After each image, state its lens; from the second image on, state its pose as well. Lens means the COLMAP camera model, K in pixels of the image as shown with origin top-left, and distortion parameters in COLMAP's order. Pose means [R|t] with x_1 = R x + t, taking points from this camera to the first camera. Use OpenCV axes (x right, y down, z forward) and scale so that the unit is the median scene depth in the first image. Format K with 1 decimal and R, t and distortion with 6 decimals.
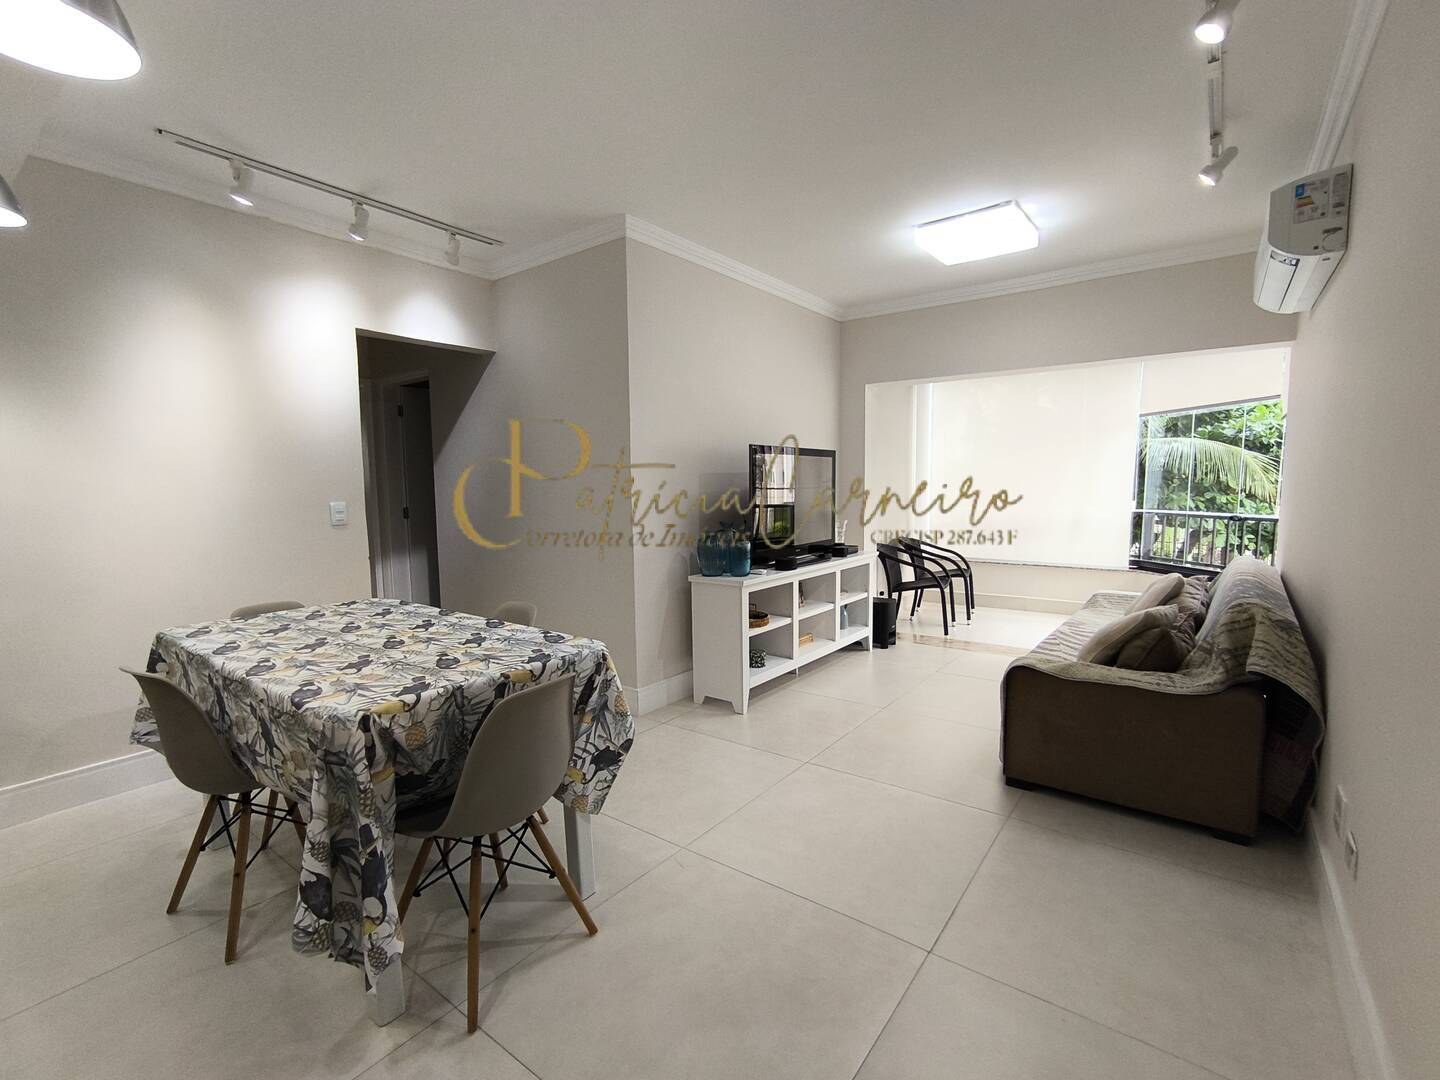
lens RADIAL K [[652.7, 0, 721.9], [0, 652.7, 548.0], [0, 0, 1]] dist [-0.007705, 0.003936]
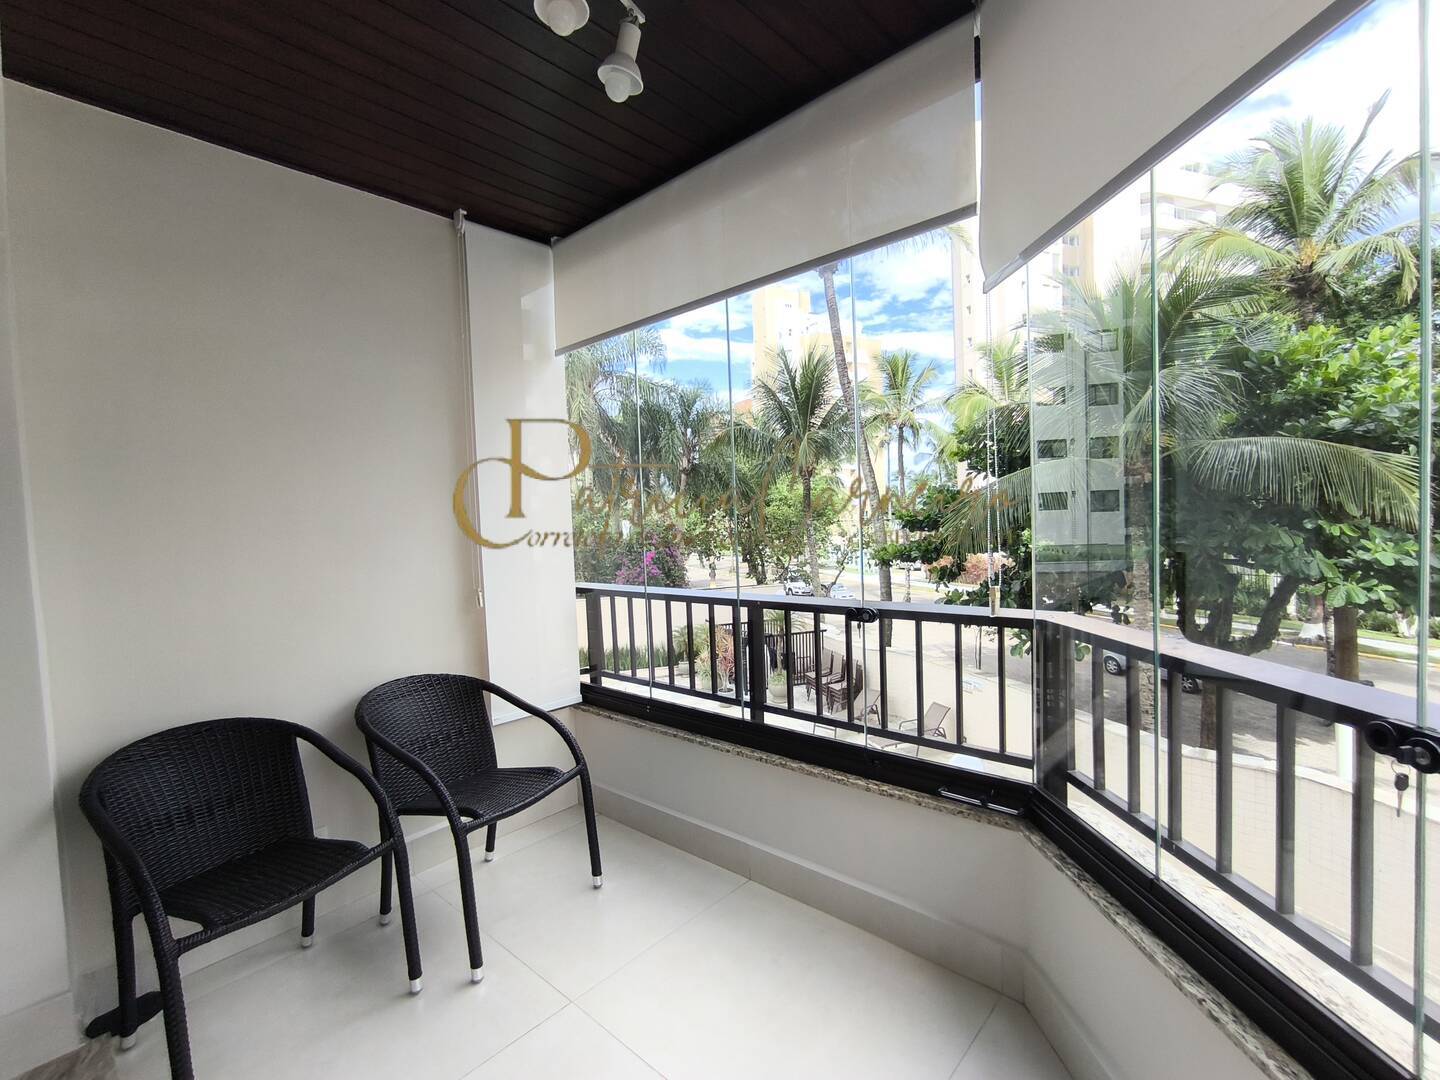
lens RADIAL K [[652.7, 0, 703.9], [0, 652.7, 540.5], [0, 0, 1]] dist [-0.007705, 0.003936]
pose [[0.993344, -0.017692, -0.113818, 0.926843], [0.010570, 0.997965, -0.062877, -0.120300], [0.114698, 0.061255, 0.991510, 1.203167]]
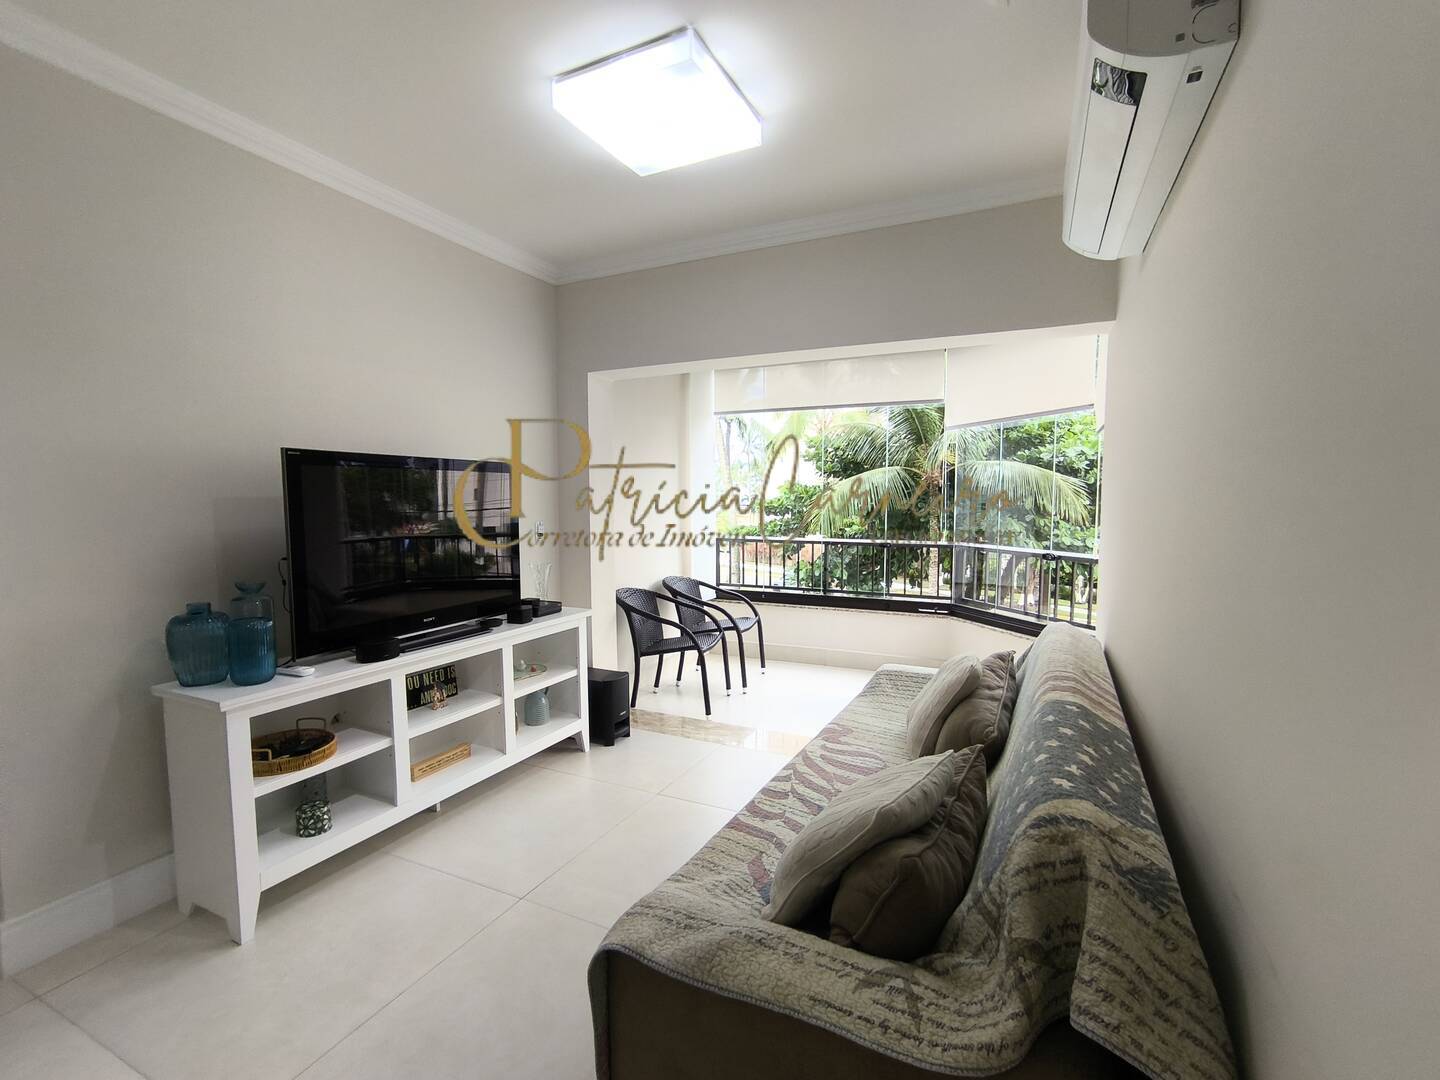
lens RADIAL K [[652.7, 0, 717.1], [0, 652.7, 546.5], [0, 0, 1]] dist [-0.007705, 0.003936]
pose [[0.981474, -0.003858, 0.191556, 0.277187], [0.009140, 0.999602, -0.026699, -0.048192], [-0.191377, 0.027955, 0.981118, 0.343584]]
